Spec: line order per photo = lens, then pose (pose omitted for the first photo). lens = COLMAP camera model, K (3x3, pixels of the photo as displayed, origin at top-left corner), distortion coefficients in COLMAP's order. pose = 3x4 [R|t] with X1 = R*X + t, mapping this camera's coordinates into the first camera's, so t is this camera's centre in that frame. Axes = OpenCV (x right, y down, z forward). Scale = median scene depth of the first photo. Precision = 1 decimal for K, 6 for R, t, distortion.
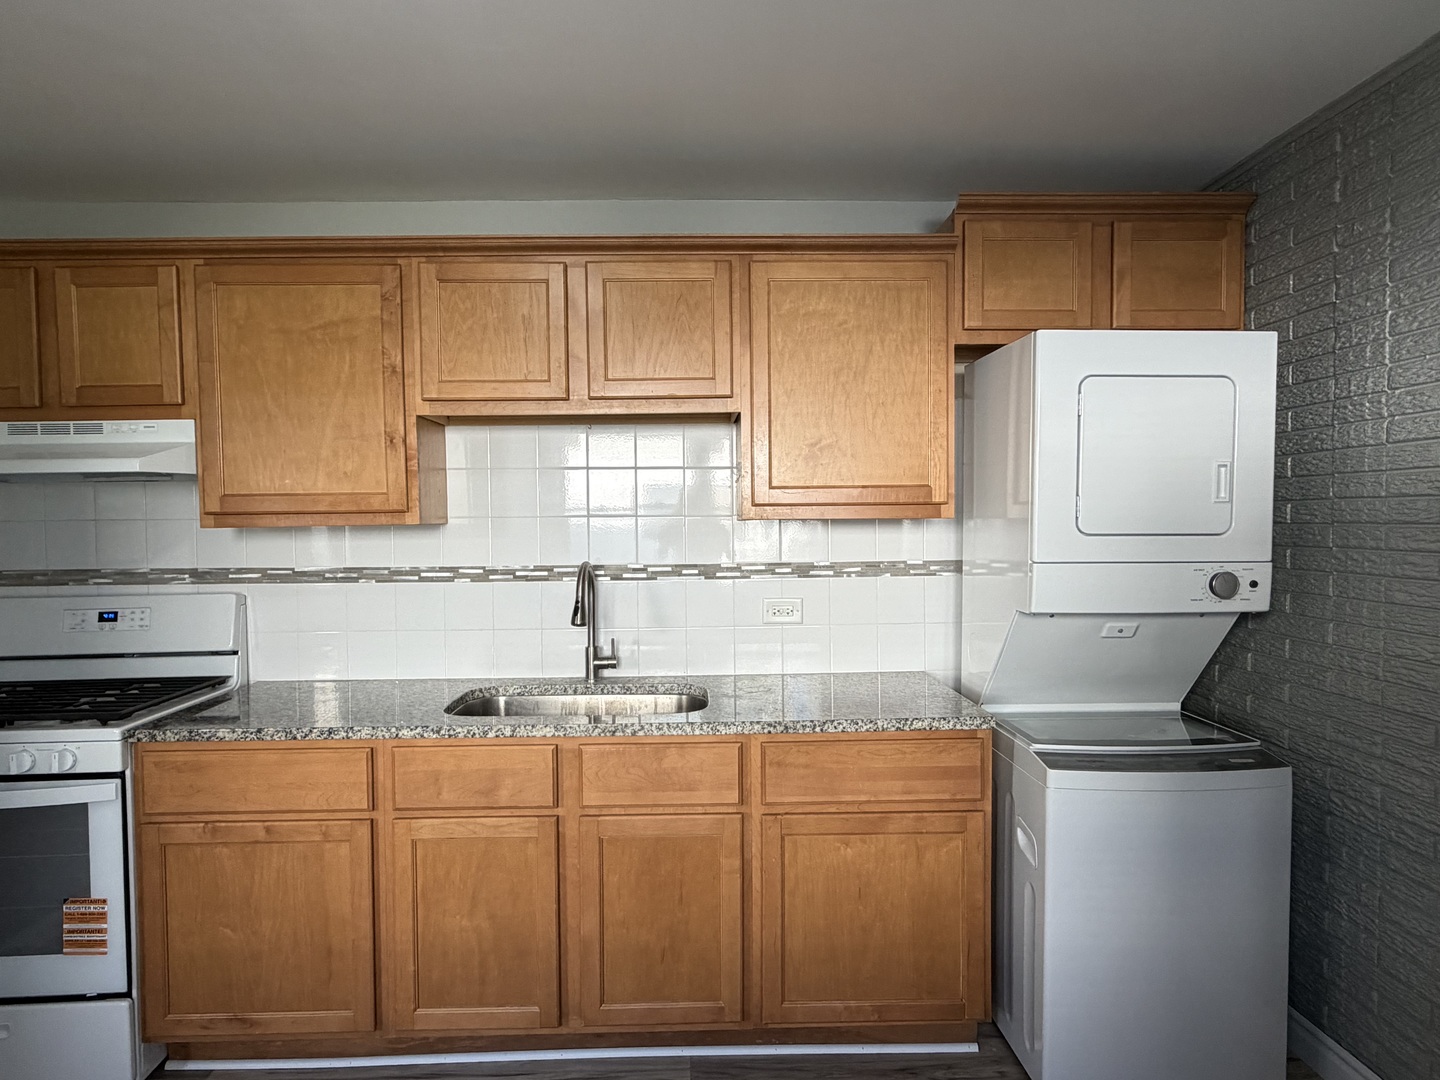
lens RADIAL K [[849.0, 0, 712.6], [0, 849.0, 546.9], [0, 0, 1]] dist [0.001626, 0.000401]
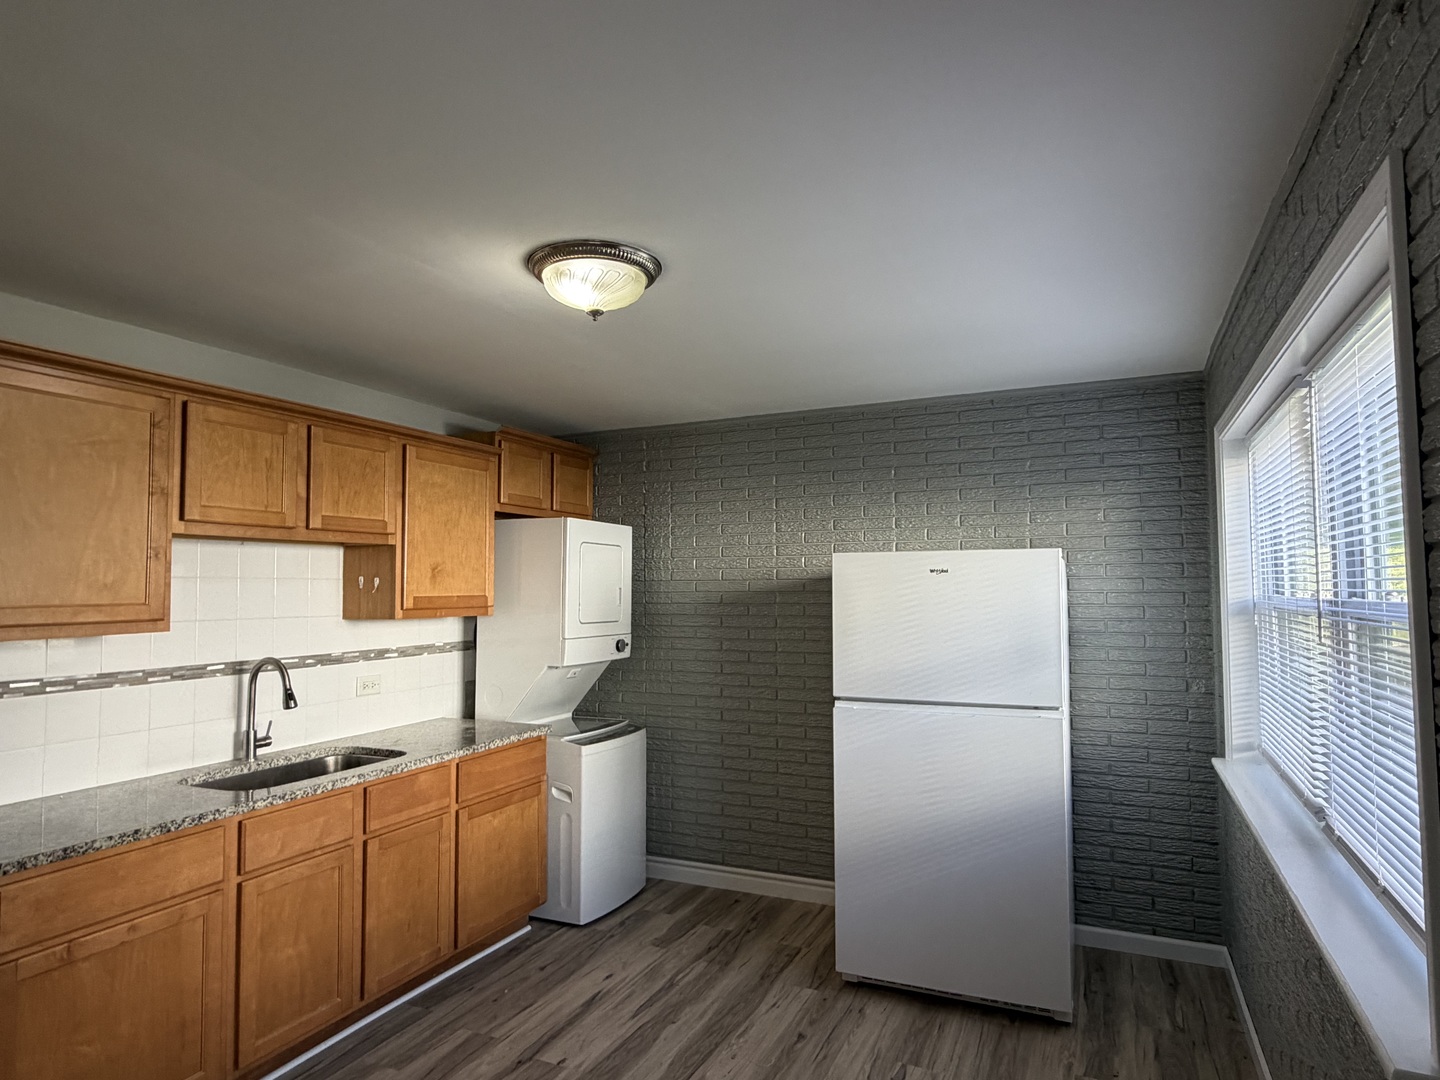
lens RADIAL K [[849.0, 0, 712.6], [0, 849.0, 546.9], [0, 0, 1]] dist [0.001626, 0.000401]
pose [[0.447250, 0.050004, 0.893010, -1.043108], [0.030970, 0.996971, -0.071337, -0.036679], [-0.893873, 0.059562, 0.444347, -0.125020]]
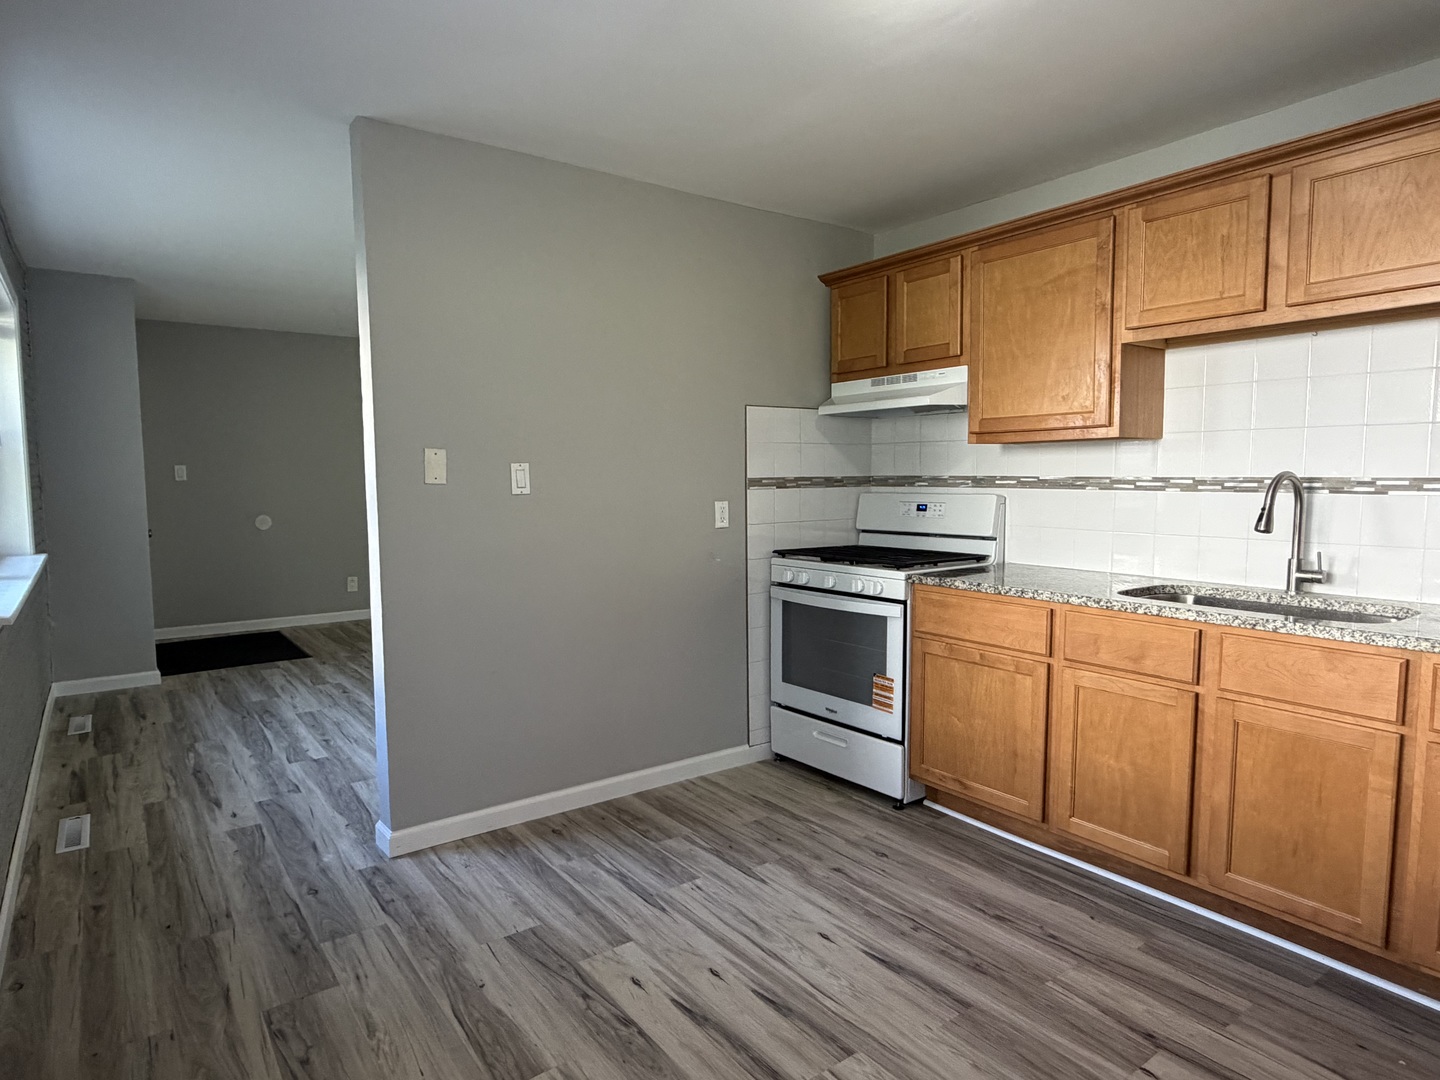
lens RADIAL K [[849.0, 0, 712.6], [0, 849.0, 546.9], [0, 0, 1]] dist [0.001626, 0.000401]
pose [[0.563306, 0.079480, -0.822417, 0.327633], [-0.025059, 0.996548, 0.079144, 0.047636], [0.825869, -0.023973, 0.563353, -0.137862]]
